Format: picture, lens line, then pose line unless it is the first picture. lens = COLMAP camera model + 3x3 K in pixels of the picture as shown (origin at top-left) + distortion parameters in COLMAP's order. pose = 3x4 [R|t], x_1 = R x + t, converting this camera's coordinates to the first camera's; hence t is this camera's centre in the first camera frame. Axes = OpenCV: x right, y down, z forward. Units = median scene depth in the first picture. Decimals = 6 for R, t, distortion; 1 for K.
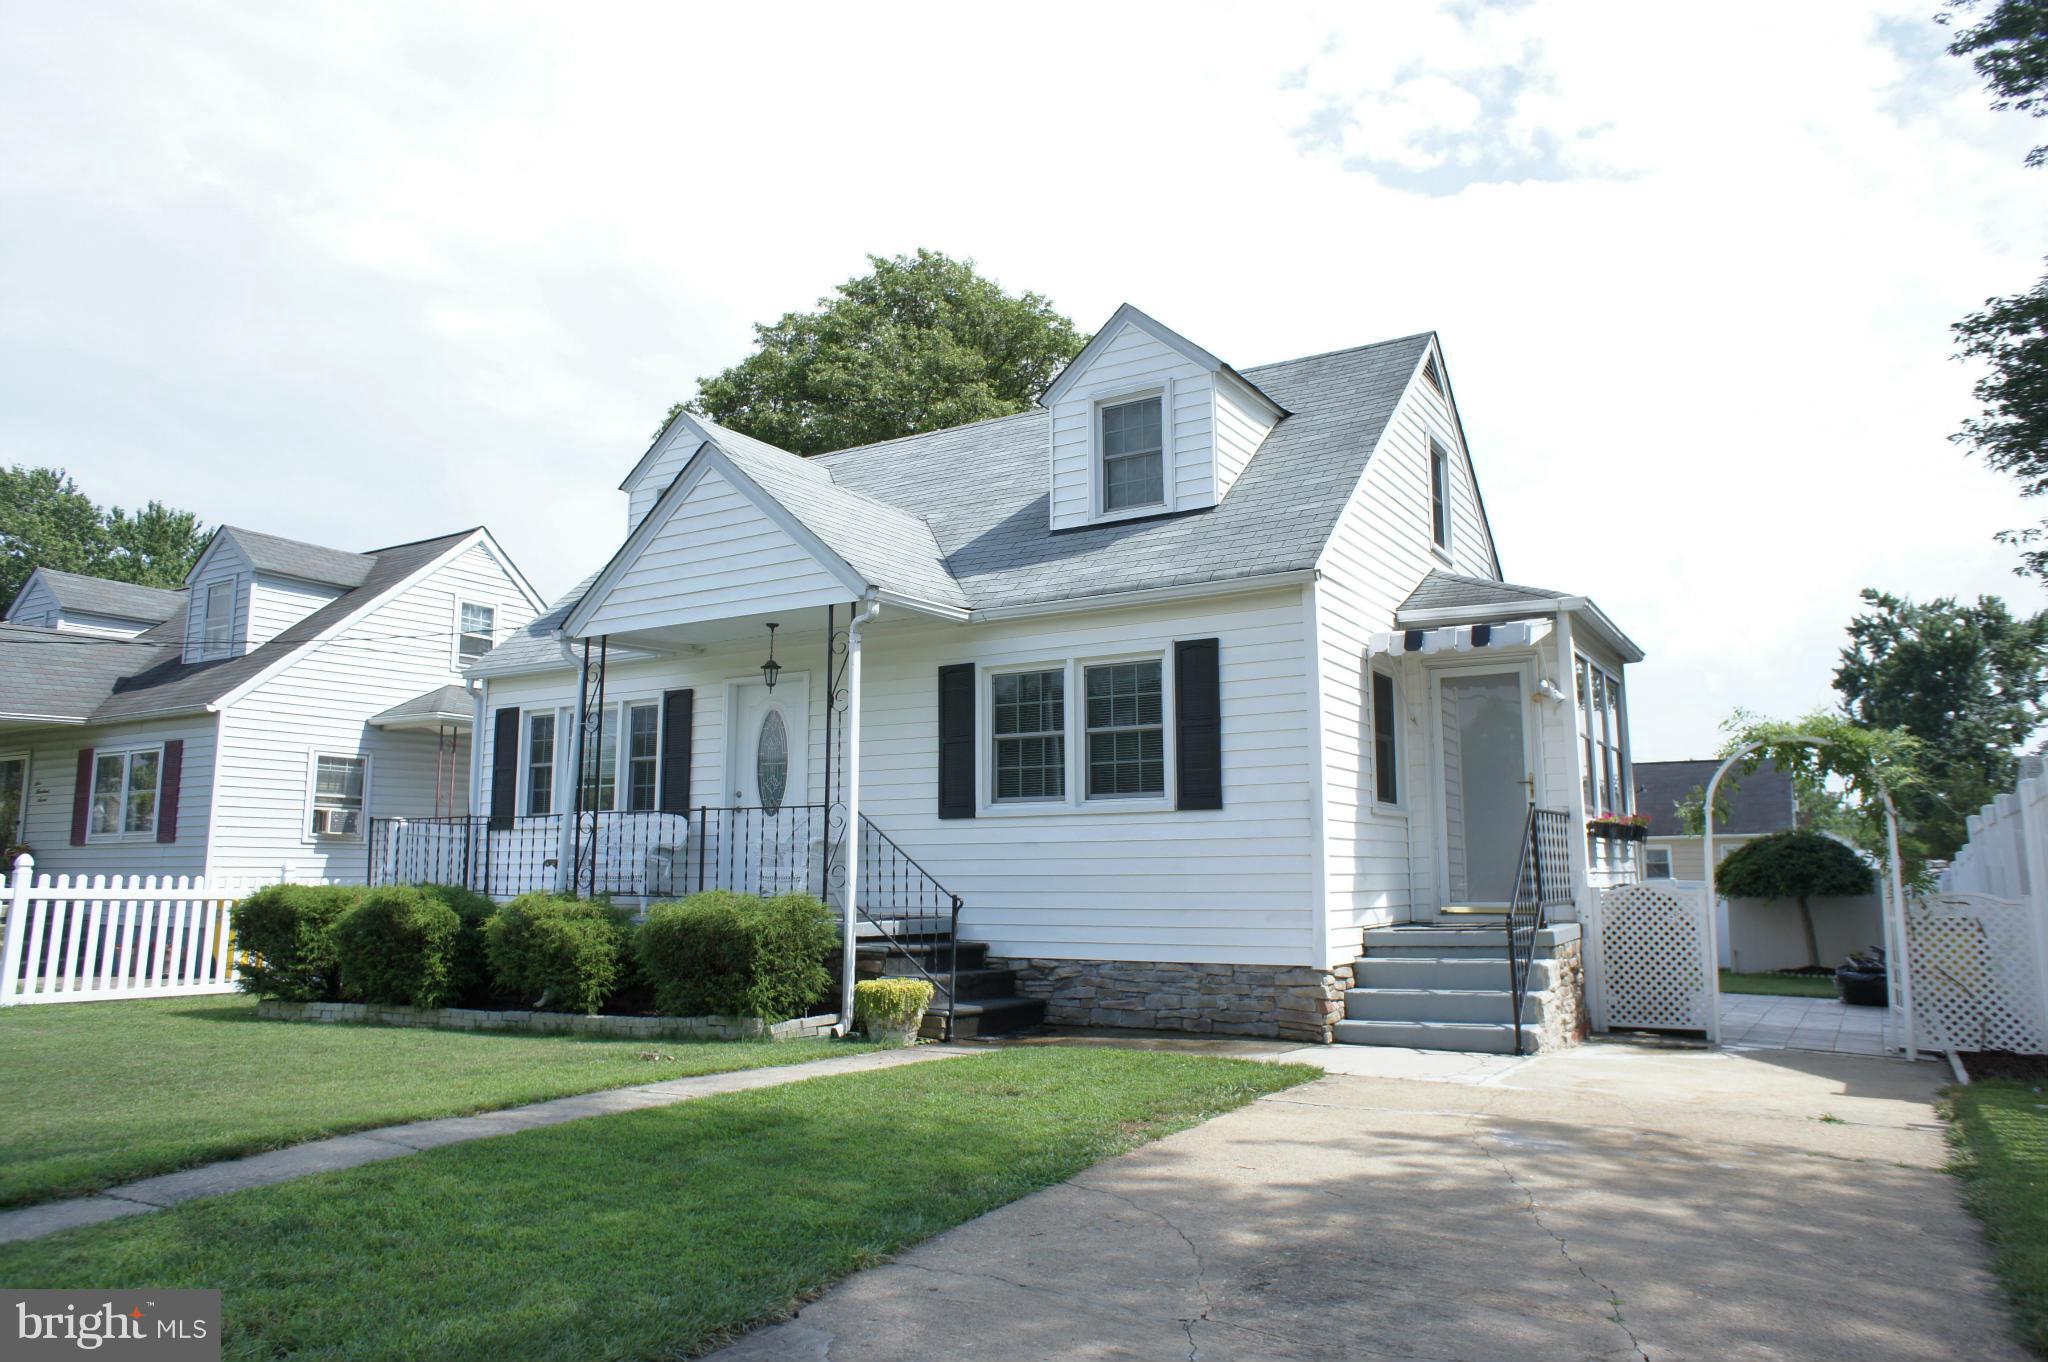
lens RADIAL K [[1380.9, 0, 1018.4], [0, 1380.9, 673.8], [0, 0, 1]] dist [-0.039073, 0.036414]
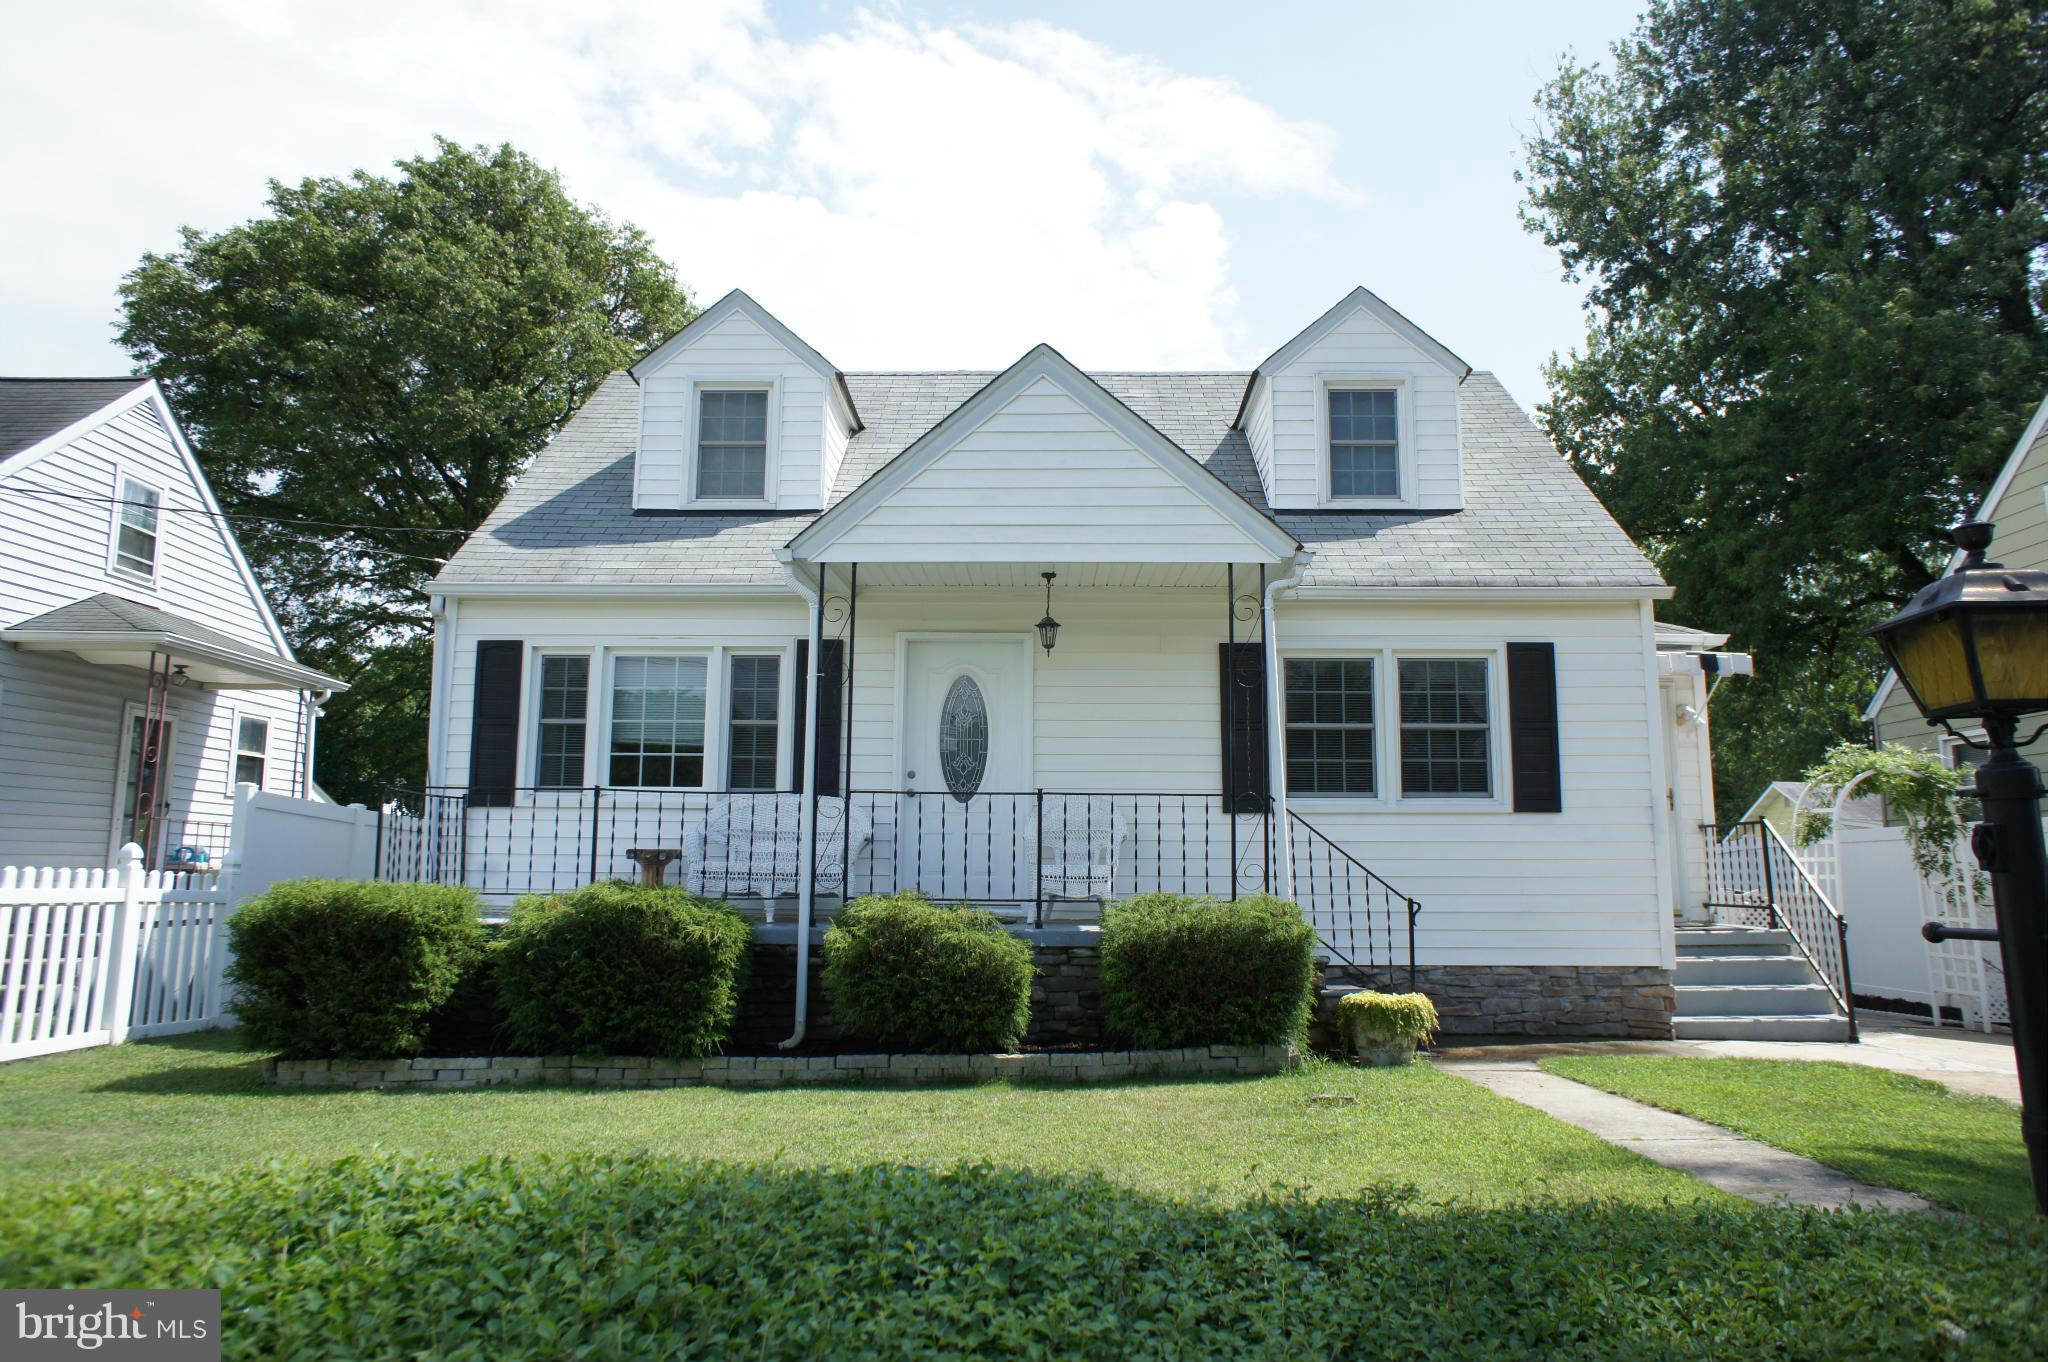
lens RADIAL K [[1380.9, 0, 1023.3], [0, 1380.9, 673.0], [0, 0, 1]] dist [-0.039073, 0.036414]
pose [[0.864431, 0.082421, 0.495949, -0.628654], [-0.082051, 0.996372, -0.022574, 0.046062], [-0.496011, -0.021180, 0.868058, 0.291816]]
